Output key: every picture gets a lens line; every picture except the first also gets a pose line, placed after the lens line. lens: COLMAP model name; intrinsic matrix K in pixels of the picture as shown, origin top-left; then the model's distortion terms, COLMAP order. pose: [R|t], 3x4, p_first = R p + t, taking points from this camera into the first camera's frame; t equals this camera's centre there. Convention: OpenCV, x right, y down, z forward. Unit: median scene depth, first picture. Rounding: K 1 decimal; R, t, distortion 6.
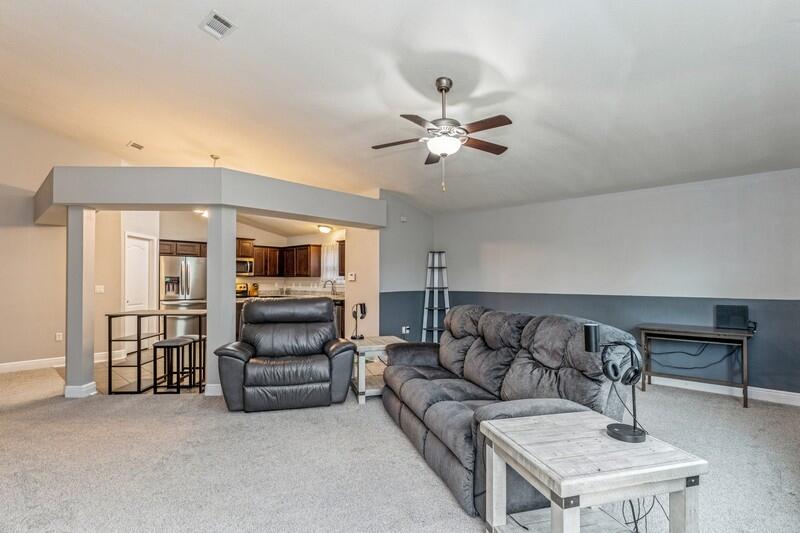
lens RADIAL K [[389.9, 0, 403.2], [0, 389.9, 277.4], [0, 0, 1]] dist [-0.007281, 0.000218]
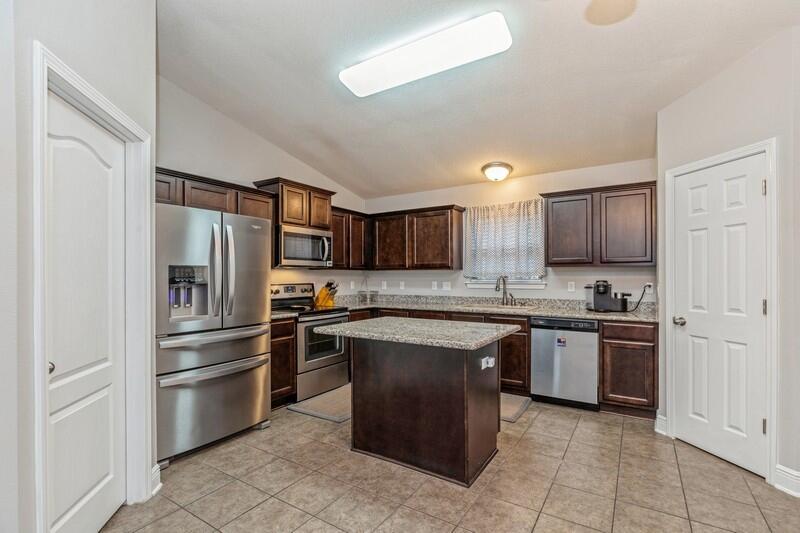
lens RADIAL K [[374.0, 0, 403.3], [0, 374.0, 275.7], [0, 0, 1]] dist [-0.004463, -0.000541]
pose [[0.983979, -0.002768, 0.178264, -0.517851], [0.002074, 0.999990, 0.004078, 0.006621], [-0.178273, -0.003643, 0.983974, 0.708239]]
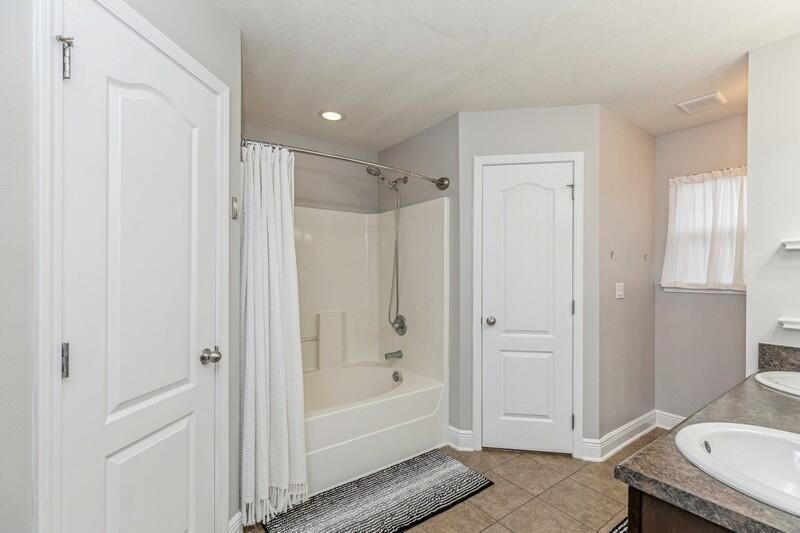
lens RADIAL K [[358.2, 0, 403.7], [0, 358.2, 266.2], [0, 0, 1]] dist [-0.000226, -0.000113]
pose [[0.183119, 0.011950, 0.983018, -0.522848], [-0.006739, 0.999918, -0.010900, 0.007520], [-0.983068, -0.004629, 0.183184, 1.070993]]
